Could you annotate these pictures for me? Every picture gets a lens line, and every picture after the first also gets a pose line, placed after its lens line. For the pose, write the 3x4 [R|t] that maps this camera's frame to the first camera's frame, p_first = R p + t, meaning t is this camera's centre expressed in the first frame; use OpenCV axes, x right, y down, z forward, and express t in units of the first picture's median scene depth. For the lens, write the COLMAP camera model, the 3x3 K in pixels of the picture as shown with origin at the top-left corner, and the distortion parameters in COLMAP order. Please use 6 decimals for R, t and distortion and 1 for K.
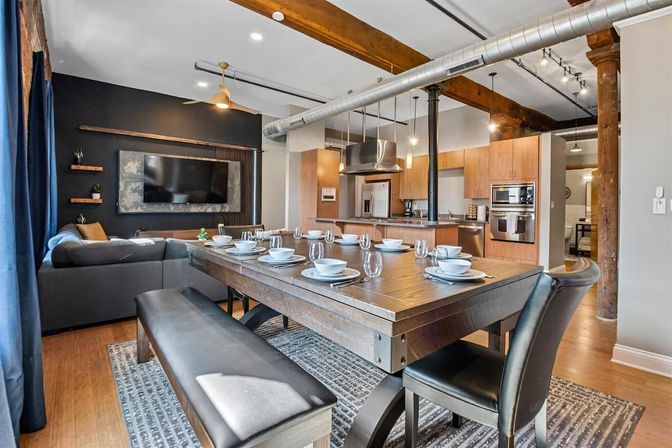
lens RADIAL K [[312.5, 0, 337.6], [0, 312.5, 215.7], [0, 0, 1]] dist [-0.035584, -0.002927]
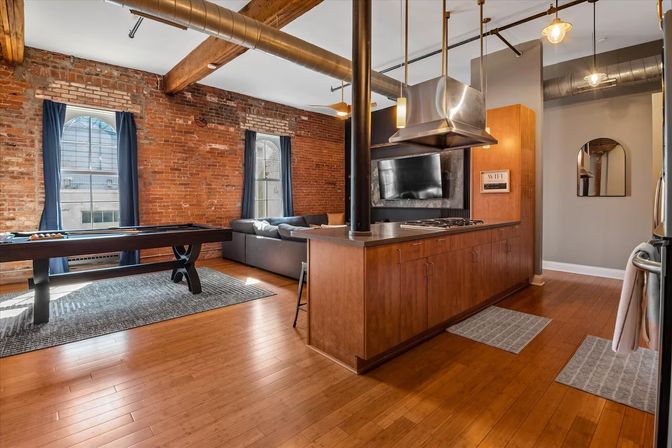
lens RADIAL K [[312.5, 0, 343.4], [0, 312.5, 209.0], [0, 0, 1]] dist [-0.035584, -0.002927]
pose [[0.076486, 0.019724, -0.996876, 0.555845], [-0.028064, 0.999451, 0.017622, -0.017814], [0.996676, 0.026629, 0.076997, 0.664275]]
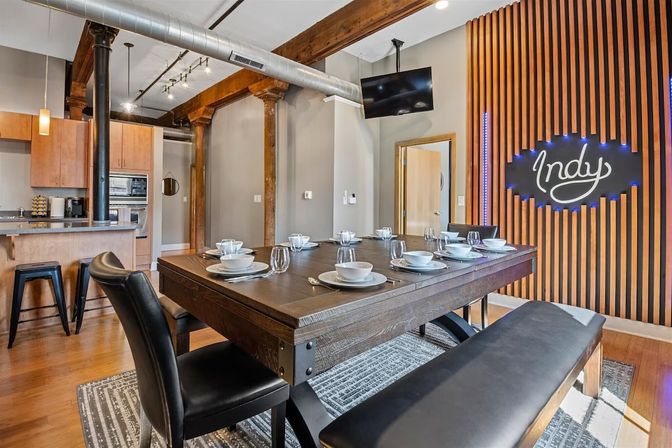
lens RADIAL K [[312.5, 0, 325.7], [0, 312.5, 205.1], [0, 0, 1]] dist [-0.035584, -0.002927]
pose [[-0.049589, -0.017539, 0.998616, -0.299846], [0.021264, 0.999601, 0.018613, -0.013746], [-0.998543, 0.022158, -0.049196, 0.376363]]
